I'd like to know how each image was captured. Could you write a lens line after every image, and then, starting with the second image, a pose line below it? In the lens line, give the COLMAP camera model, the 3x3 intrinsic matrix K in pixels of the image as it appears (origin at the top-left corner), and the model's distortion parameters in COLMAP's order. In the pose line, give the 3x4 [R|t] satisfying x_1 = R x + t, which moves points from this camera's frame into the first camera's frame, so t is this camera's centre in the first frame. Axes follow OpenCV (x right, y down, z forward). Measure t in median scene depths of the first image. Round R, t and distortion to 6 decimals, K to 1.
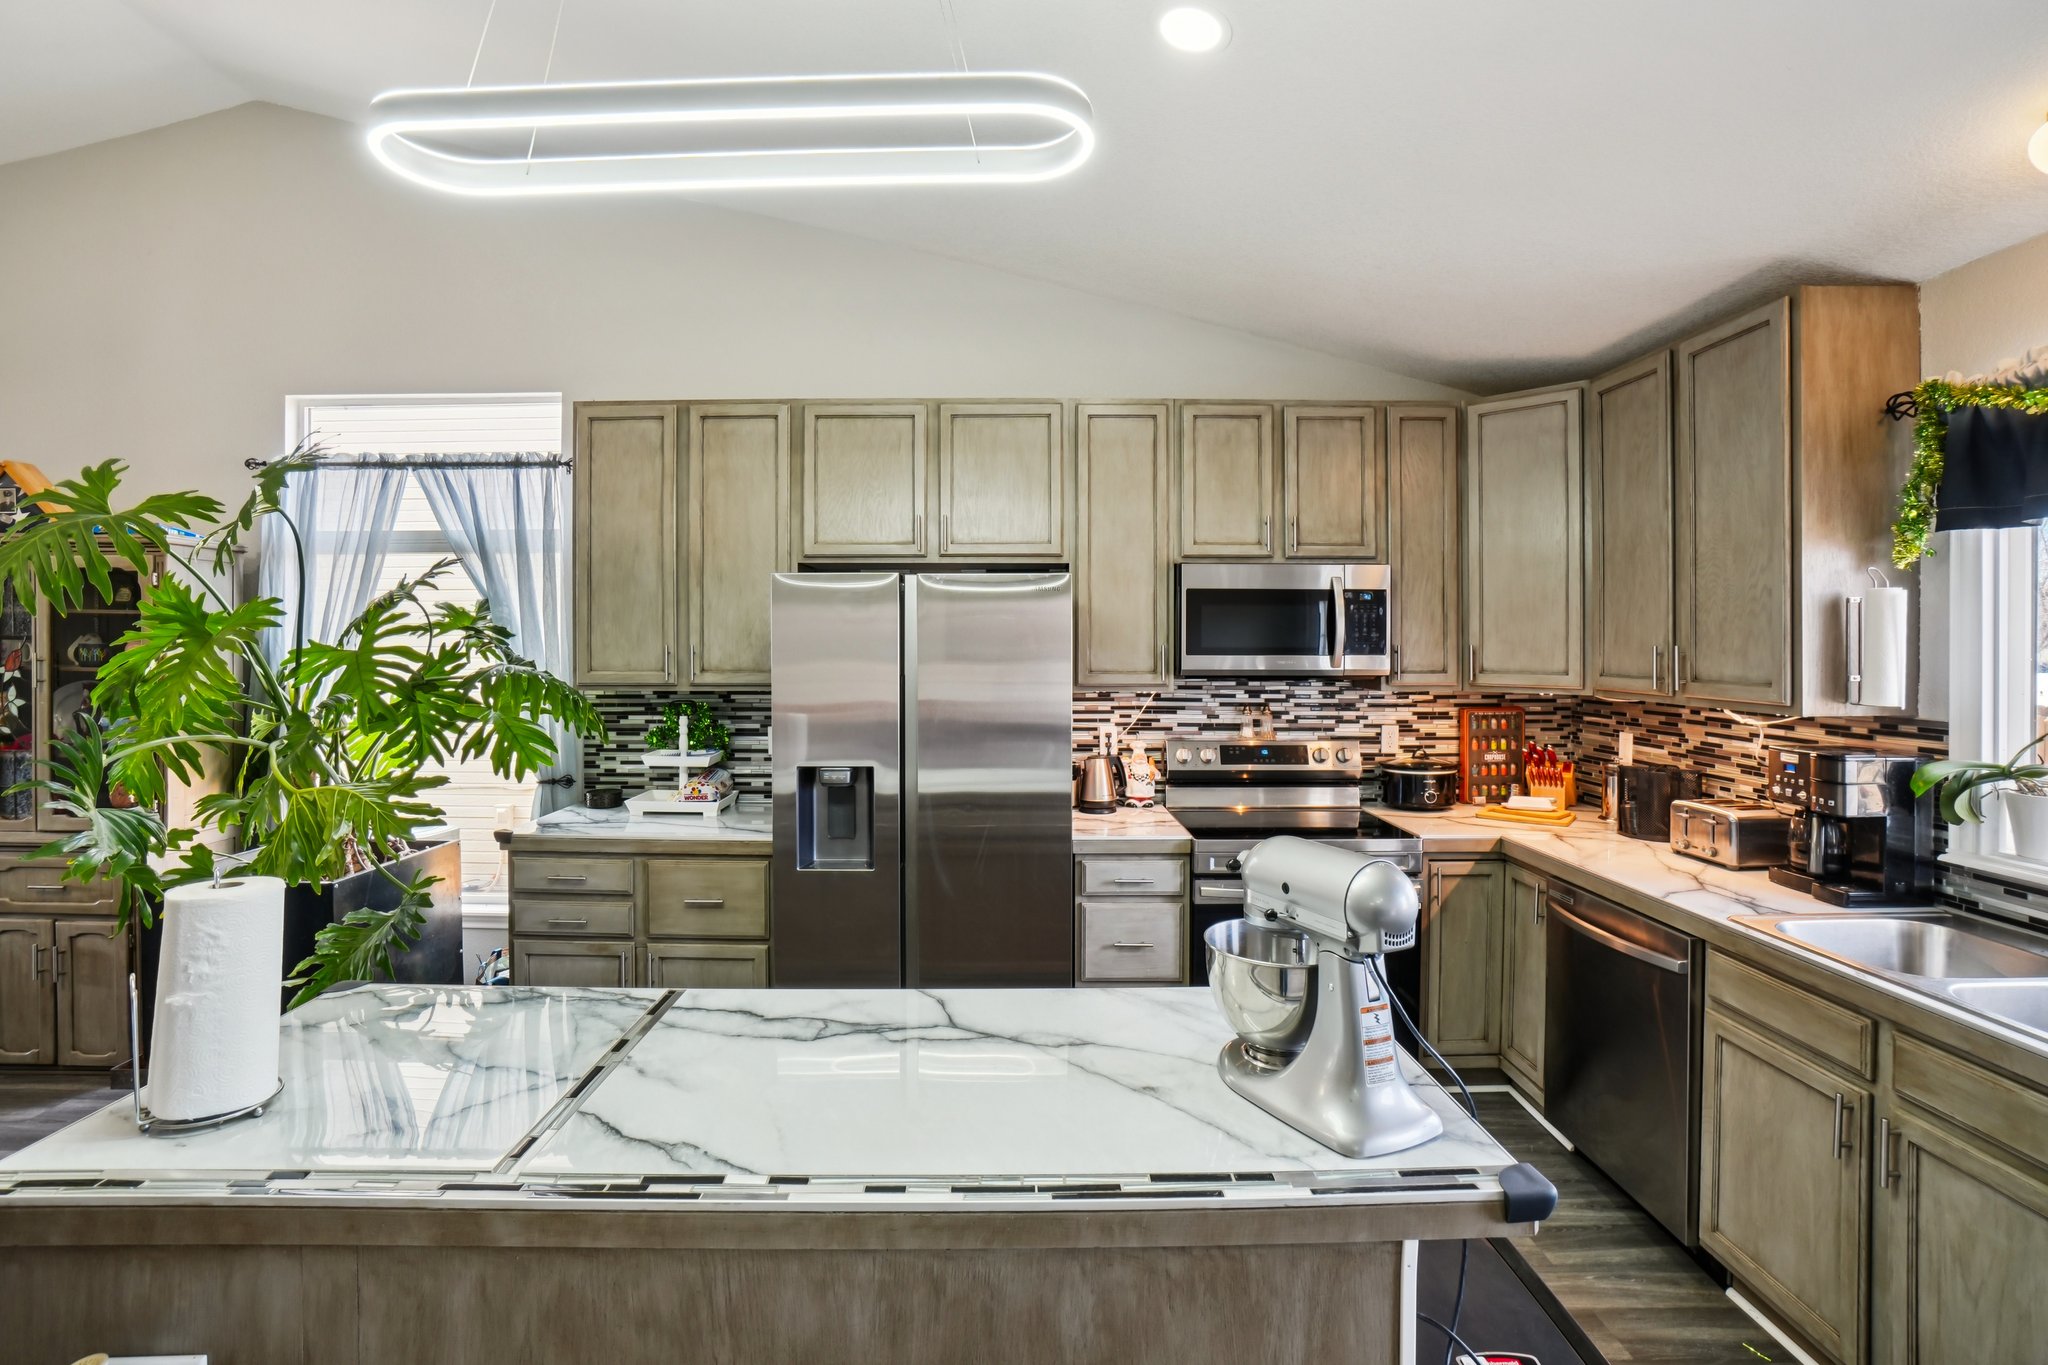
lens RADIAL K [[925.0, 0, 1015.1], [0, 925.0, 650.0], [0, 0, 1]] dist [-0.064369, 0.021638]
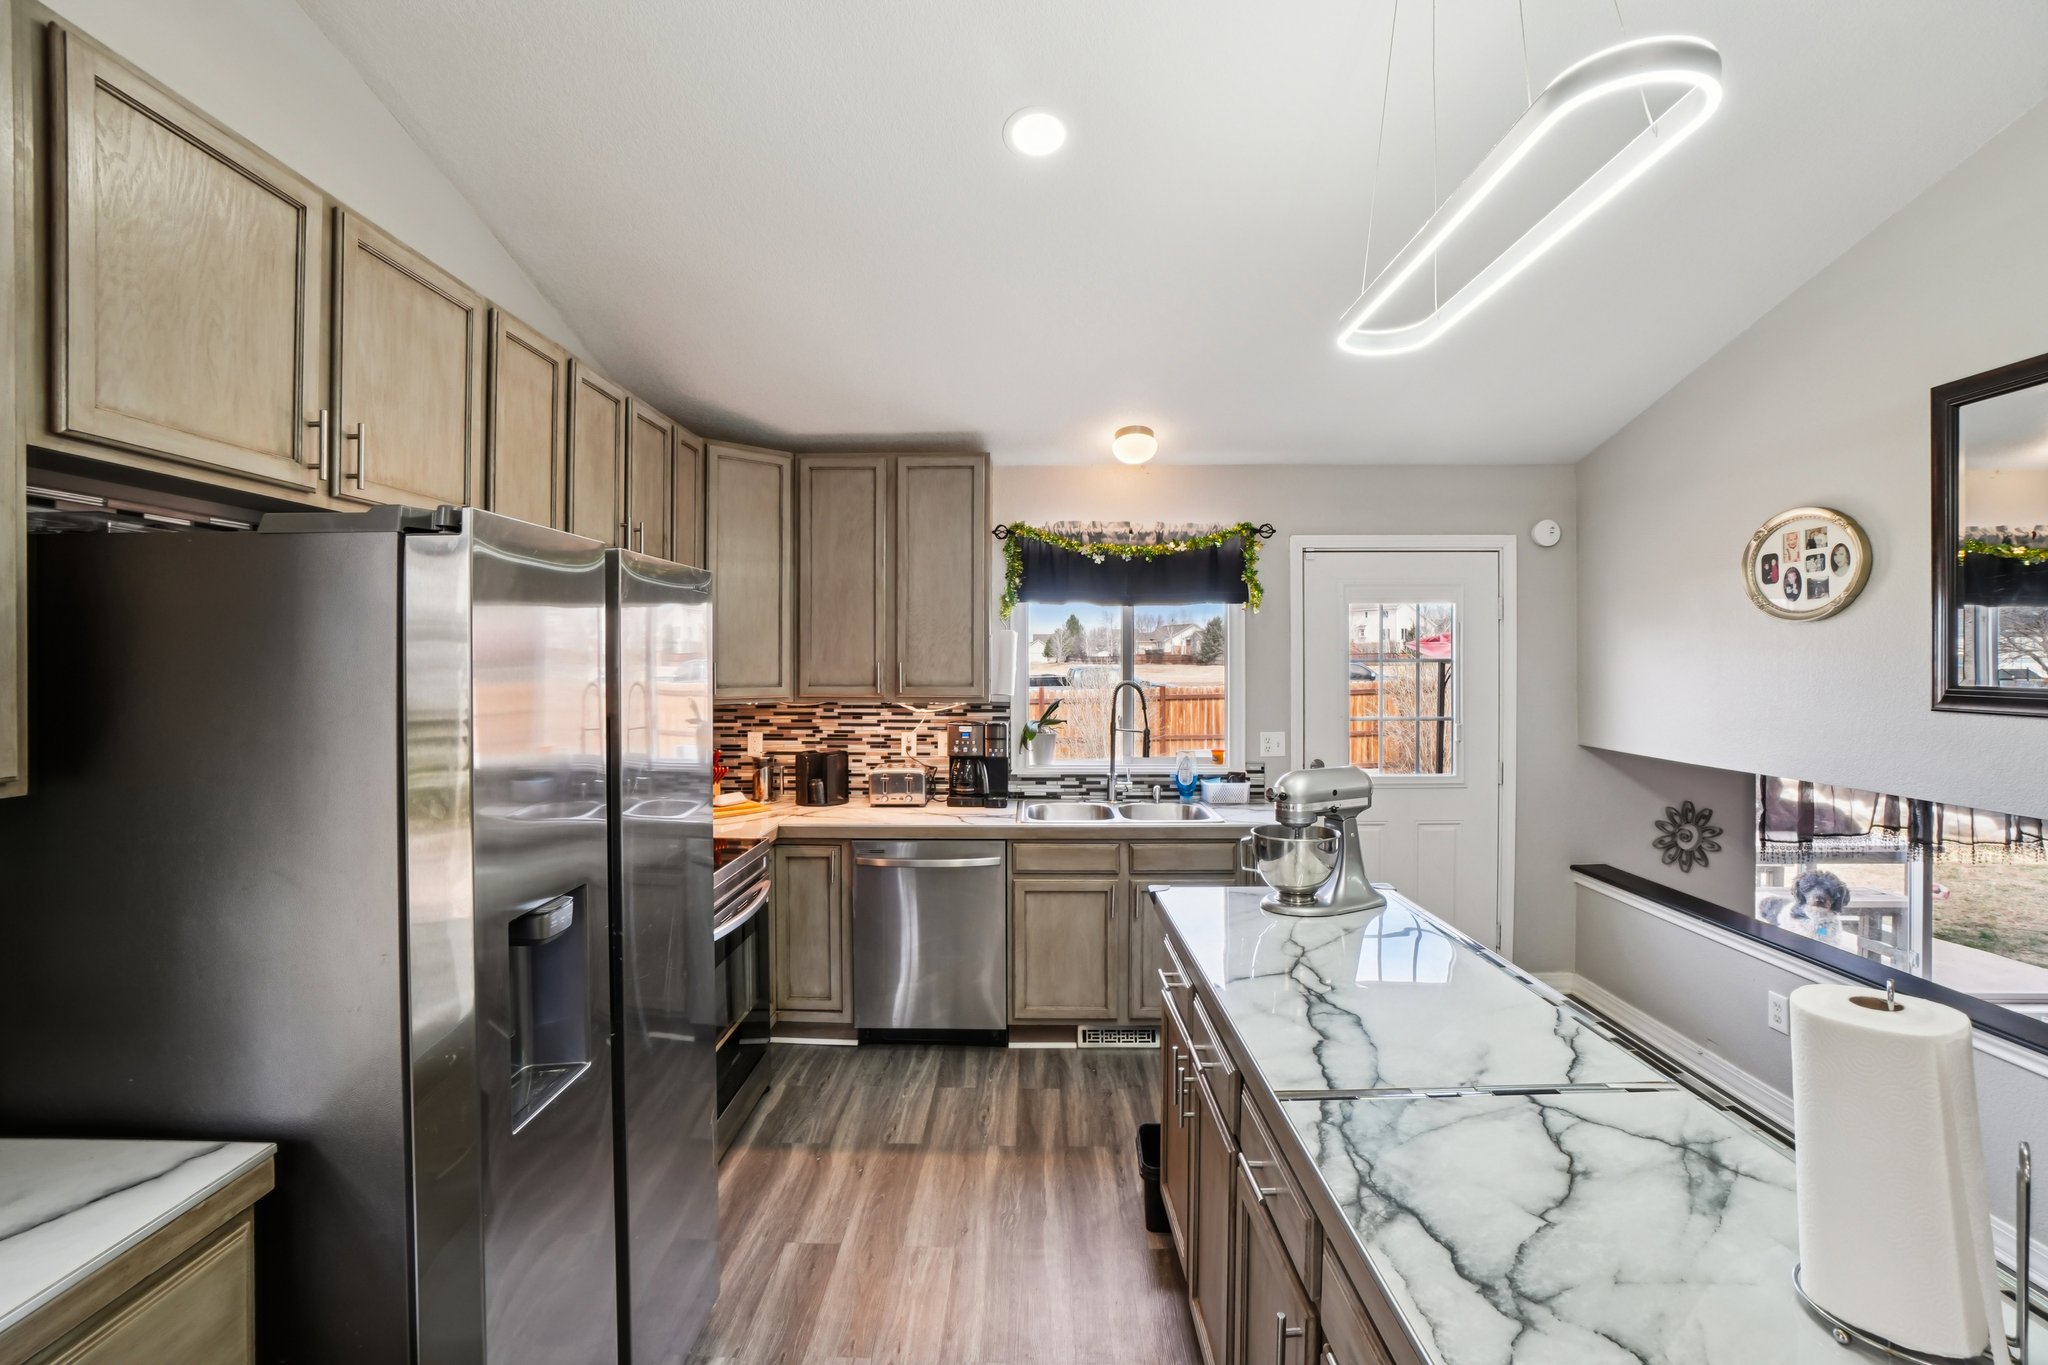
lens RADIAL K [[909.2, 0, 1016.4], [0, 909.2, 664.0], [0, 0, 1]] dist [-0.064300, 0.018771]
pose [[0.018863, -0.004584, 0.999812, -0.656473], [0.009345, 0.999947, 0.004409, -0.006093], [-0.999778, 0.009260, 0.018905, 0.689347]]
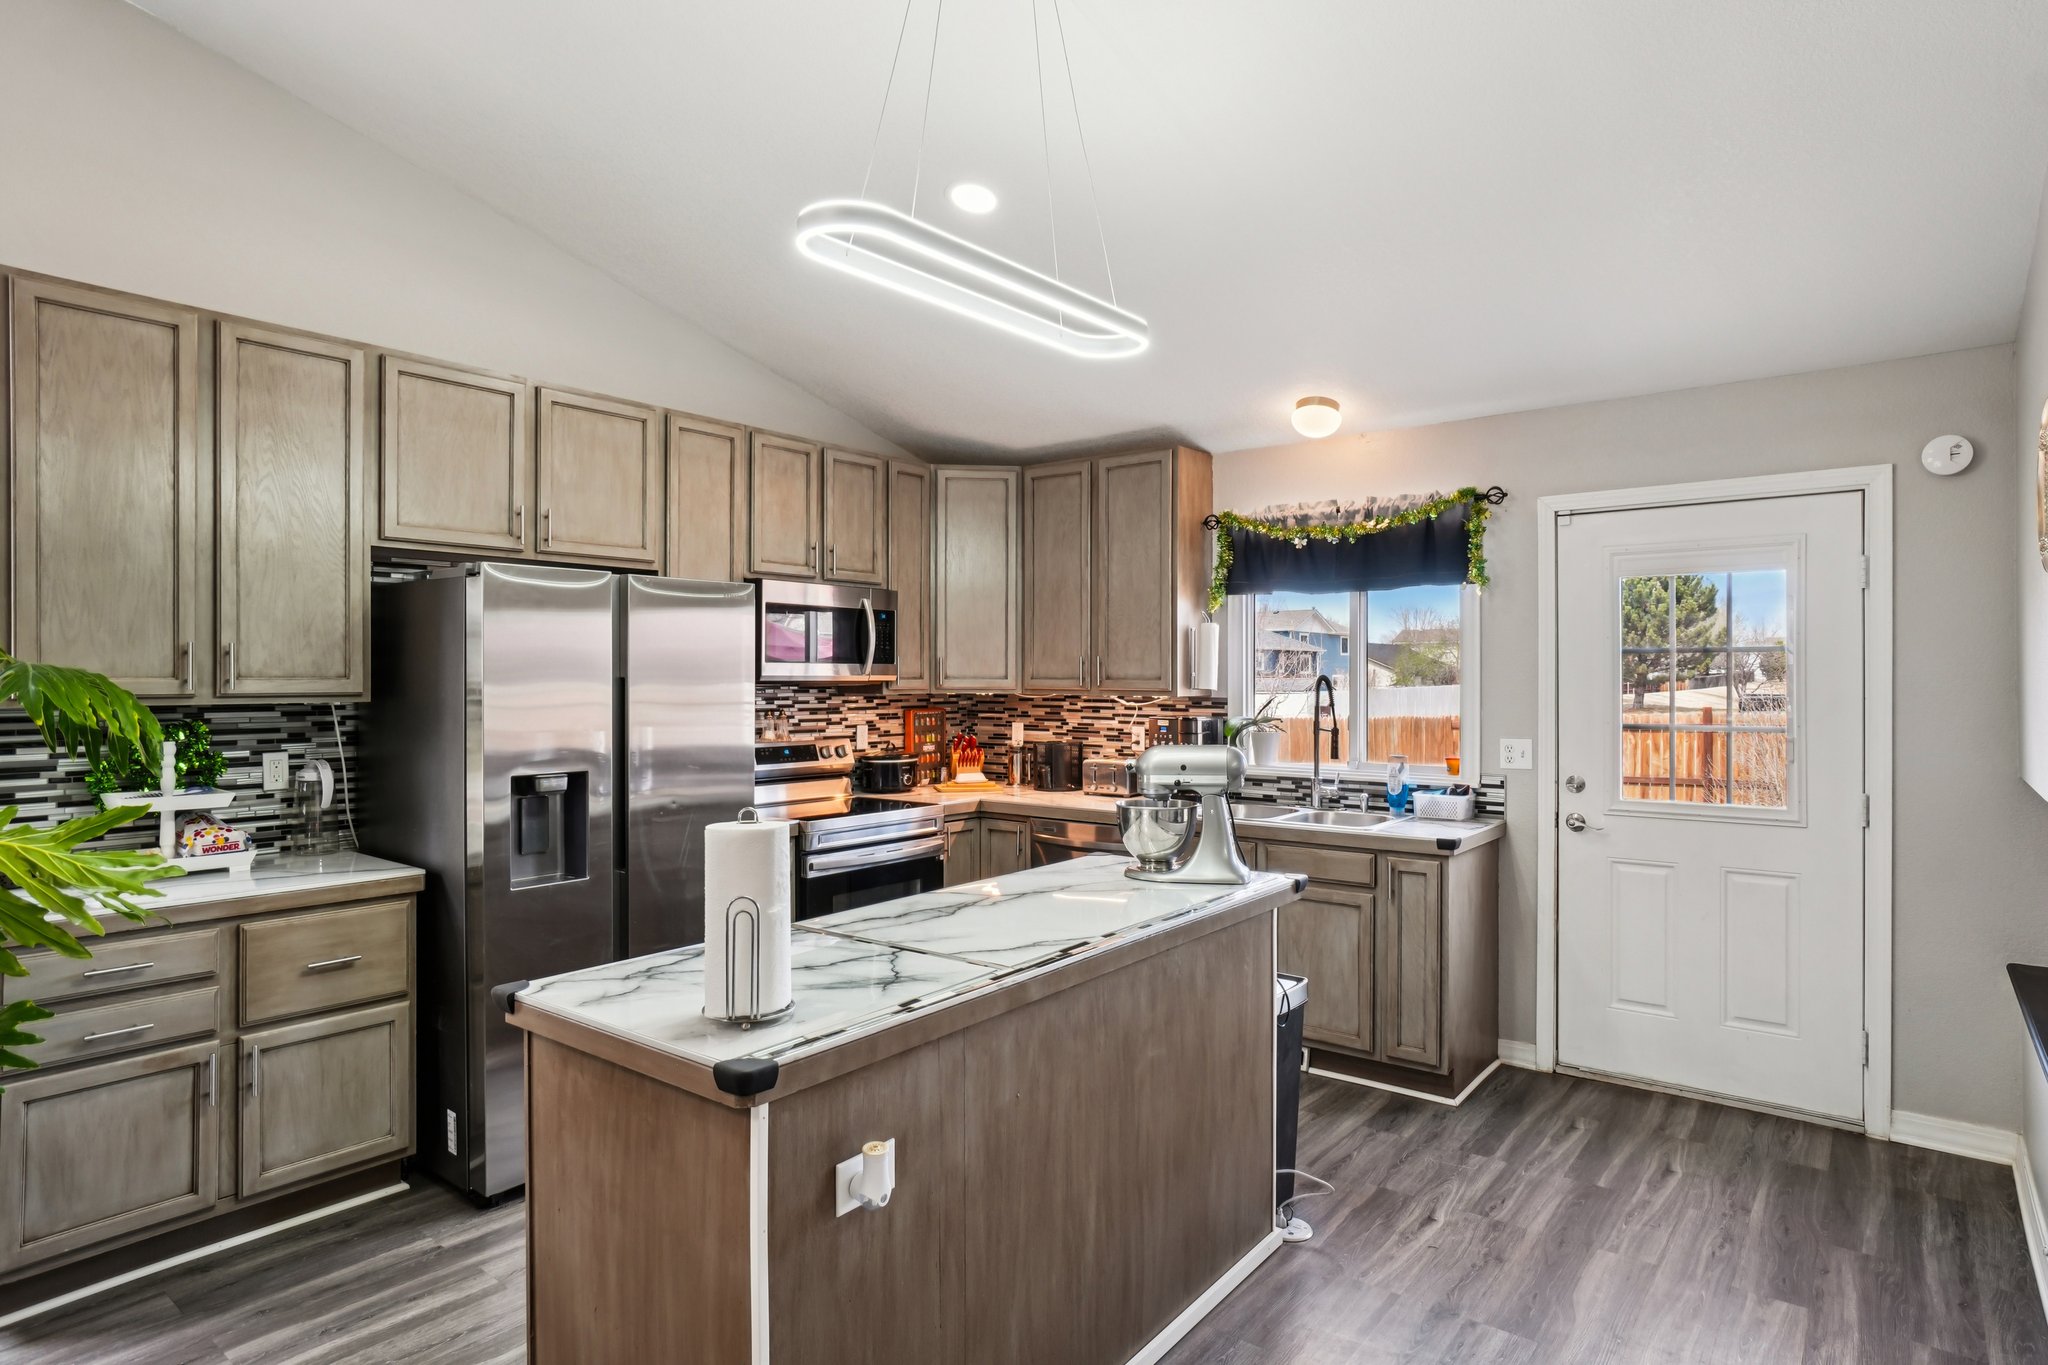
lens RADIAL K [[1125.6, 0, 1024.0], [0, 1125.6, 682.5], [0, 0, 1]] dist [-0.017977, 0.000244]
pose [[0.619050, -0.003314, 0.785344, -0.754532], [0.004987, 0.999988, 0.000288, 0.034279], [-0.785335, 0.003738, 0.619059, -0.082328]]
